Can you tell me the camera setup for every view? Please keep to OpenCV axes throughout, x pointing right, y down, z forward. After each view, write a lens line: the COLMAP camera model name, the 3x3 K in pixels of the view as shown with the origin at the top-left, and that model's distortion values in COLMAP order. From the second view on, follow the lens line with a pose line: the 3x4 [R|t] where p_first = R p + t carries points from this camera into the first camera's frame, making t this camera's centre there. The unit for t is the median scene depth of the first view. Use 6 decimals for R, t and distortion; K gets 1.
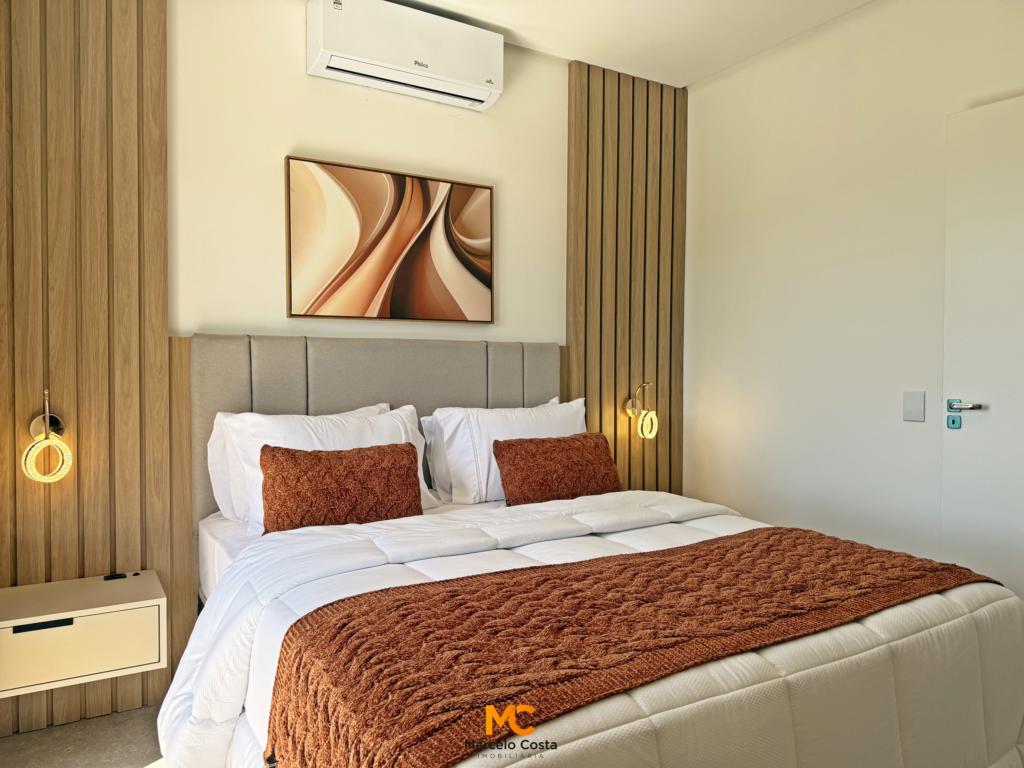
lens RADIAL K [[713.4, 0, 507.3], [0, 713.4, 387.3], [0, 0, 1]] dist [0.044700, -0.057903]
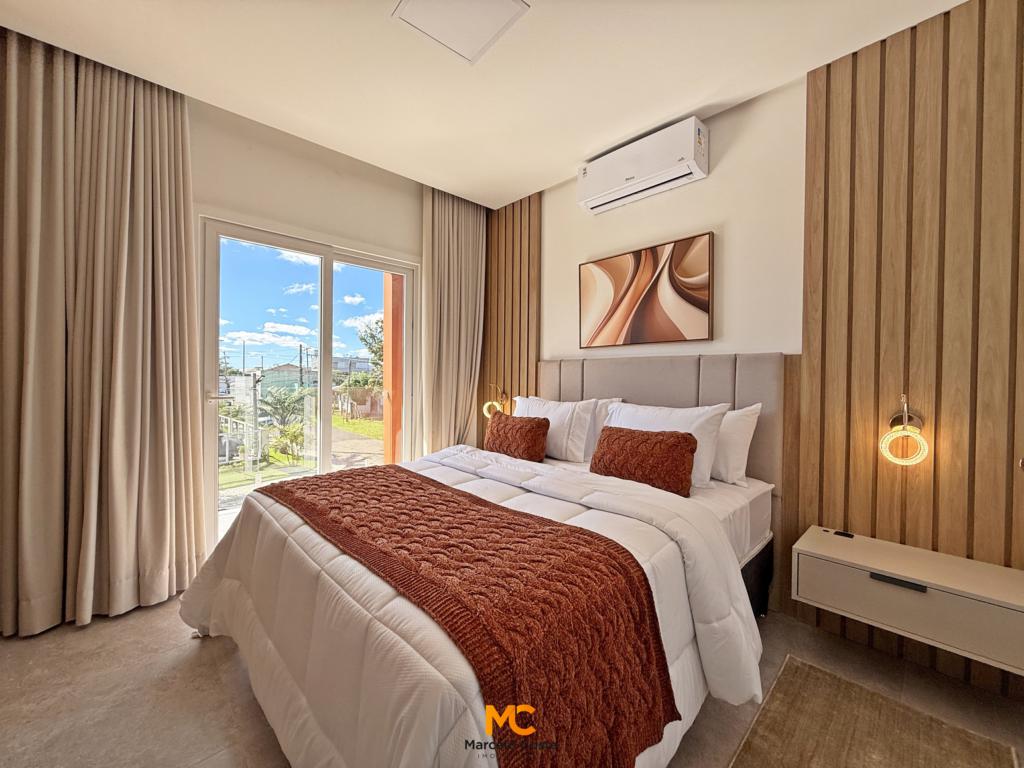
lens RADIAL K [[405.9, 0, 508.9], [0, 405.9, 383.2], [0, 0, 1]] dist [-0.001491, 0.000161]
pose [[0.212832, 0.005533, -0.977073, 0.607865], [-0.041936, 0.999114, -0.003477, 0.002400], [0.976189, 0.041715, 0.212875, 0.520872]]
